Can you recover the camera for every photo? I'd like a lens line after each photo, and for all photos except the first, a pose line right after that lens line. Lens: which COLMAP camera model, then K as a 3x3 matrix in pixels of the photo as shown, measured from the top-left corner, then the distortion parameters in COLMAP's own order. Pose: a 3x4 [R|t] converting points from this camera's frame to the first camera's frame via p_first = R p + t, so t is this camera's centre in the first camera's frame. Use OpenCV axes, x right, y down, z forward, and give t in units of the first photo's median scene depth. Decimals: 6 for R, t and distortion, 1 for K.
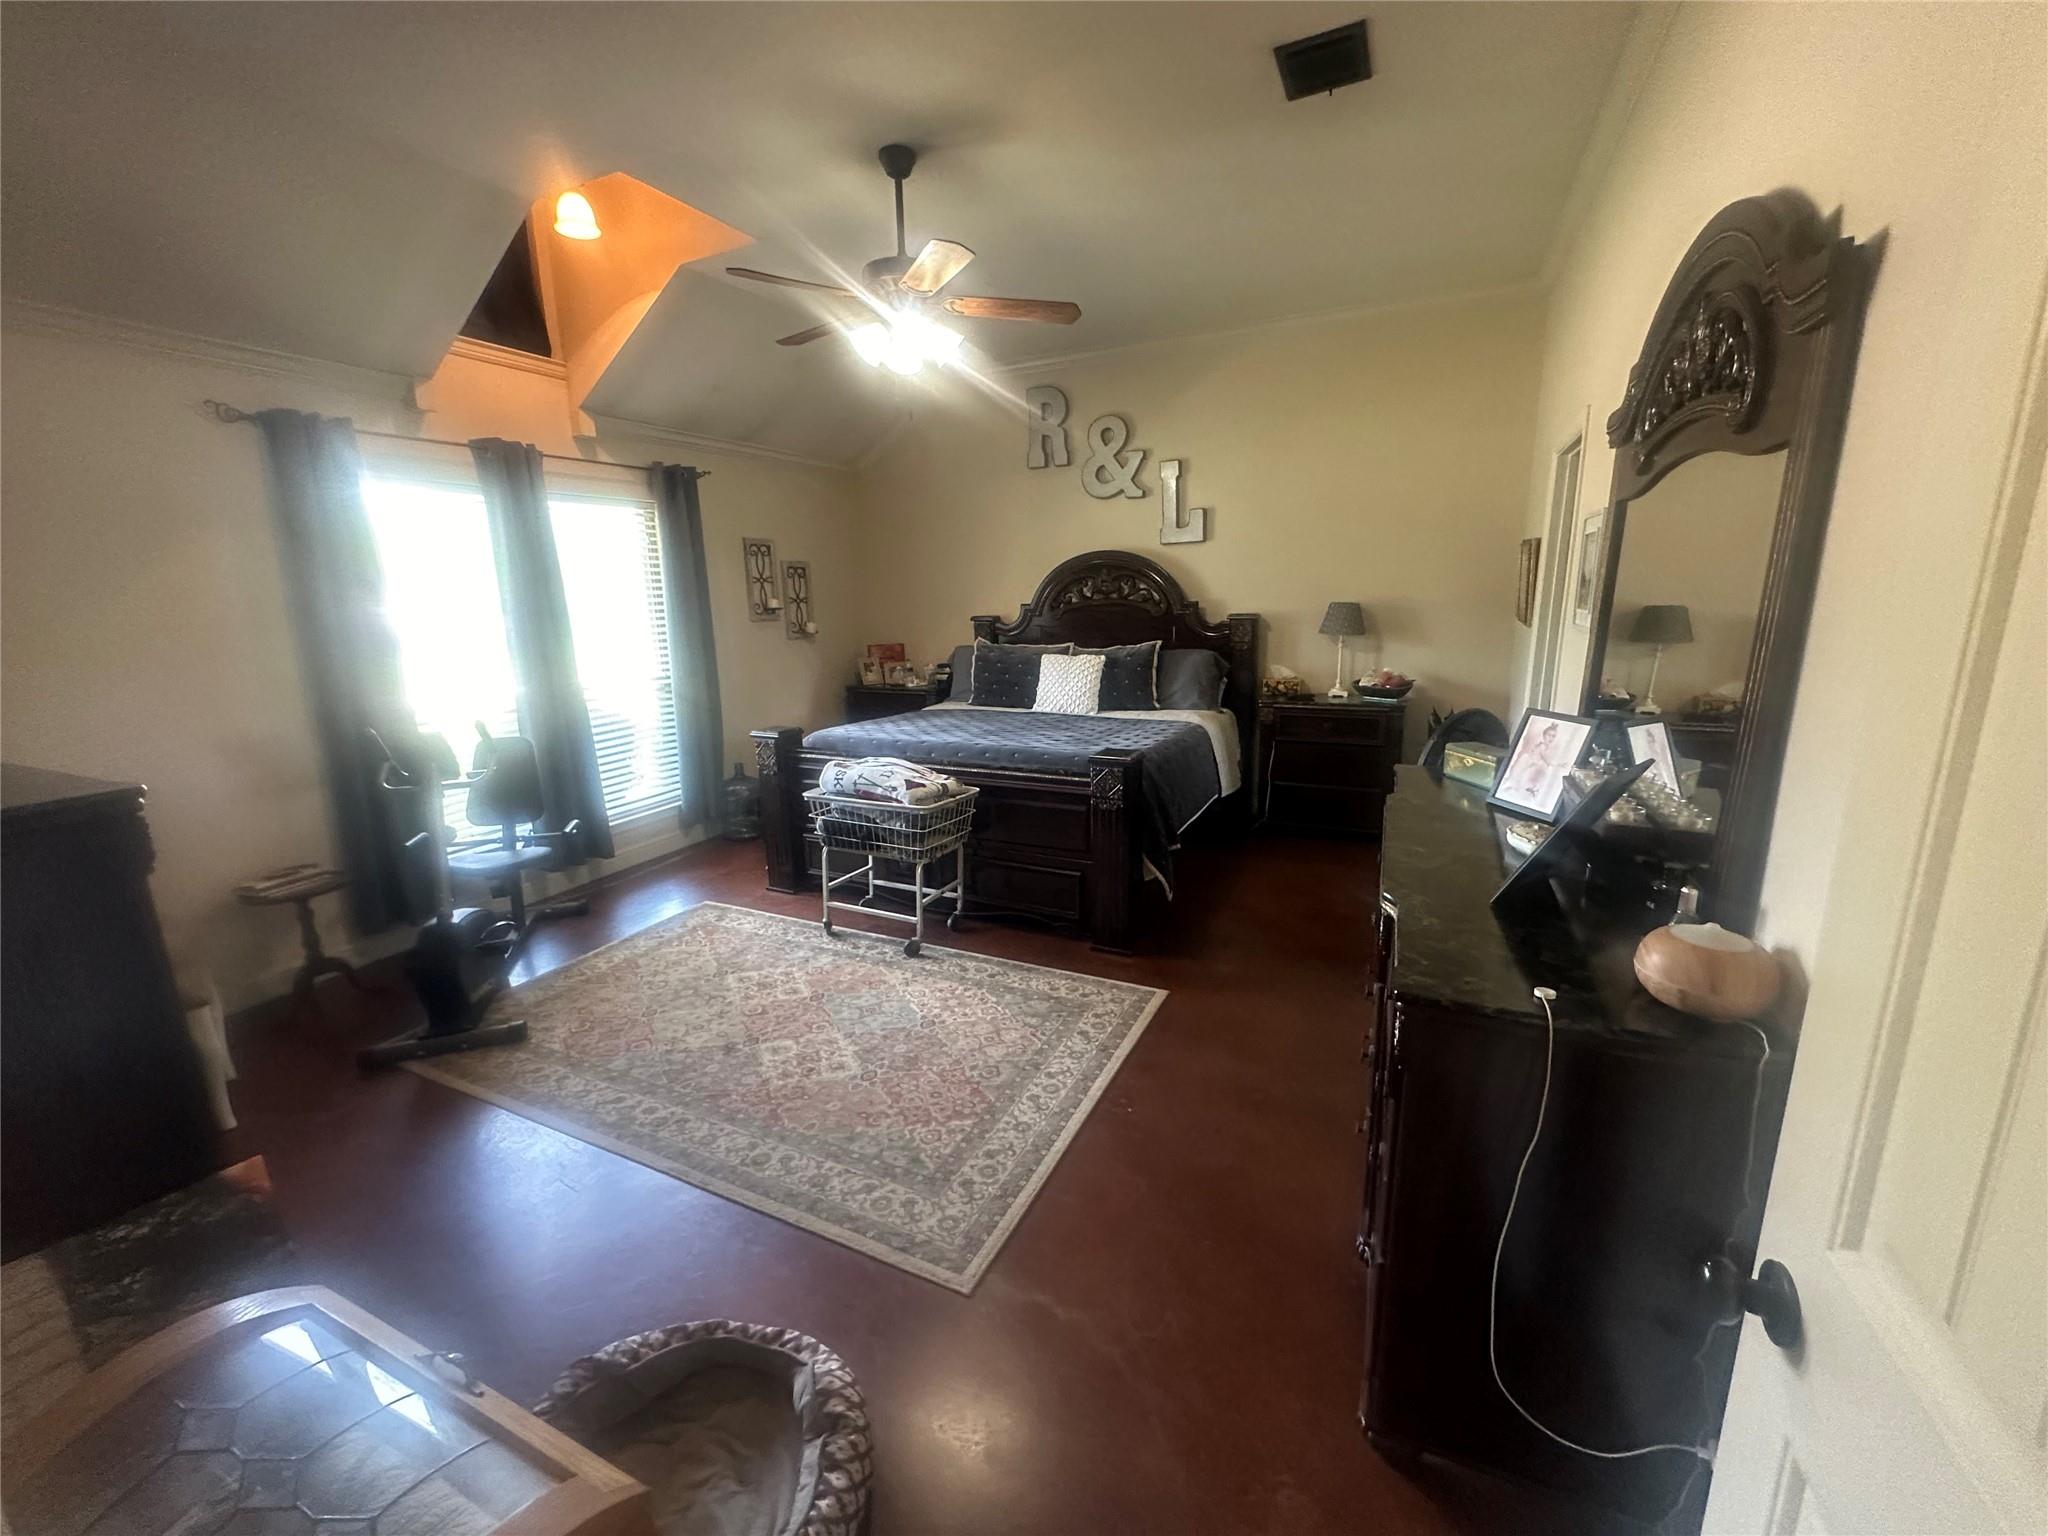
lens RADIAL K [[827.2, 0, 1026.9], [0, 827.2, 774.0], [0, 0, 1]] dist [0.002155, -0.000155]
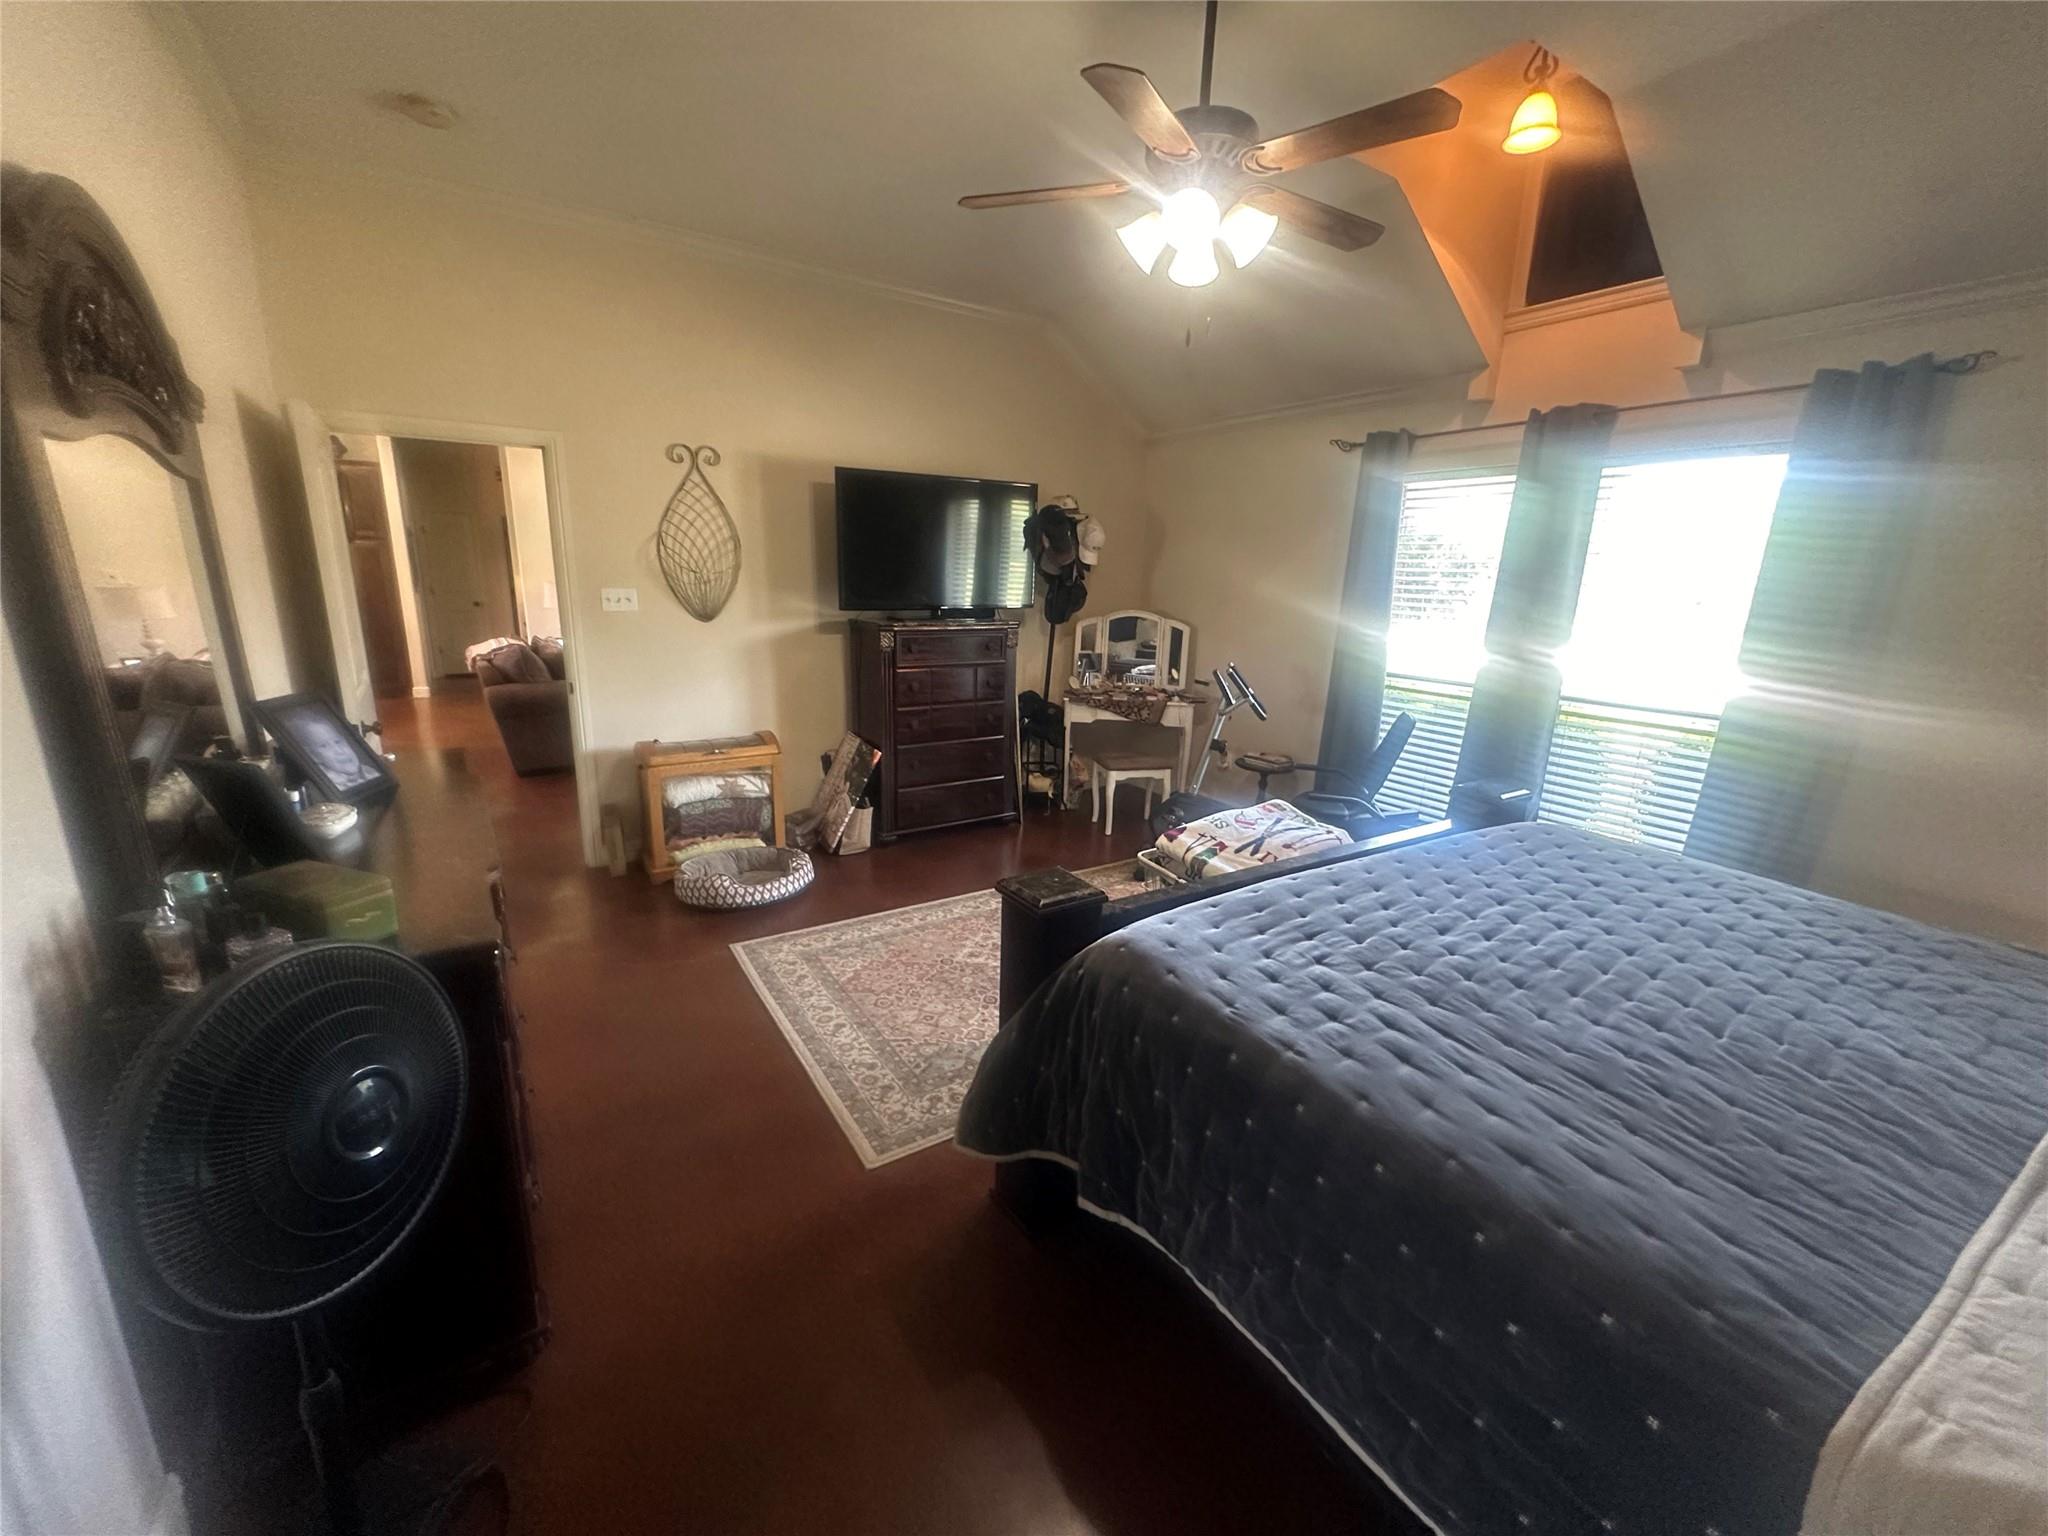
lens RADIAL K [[827.2, 0, 1018.9], [0, 827.2, 770.1], [0, 0, 1]] dist [0.002155, -0.000155]
pose [[-0.527878, 0.212882, -0.822208, 0.660733], [-0.199315, 0.909992, 0.363576, -0.344252], [0.825601, 0.355803, -0.437934, 1.415915]]
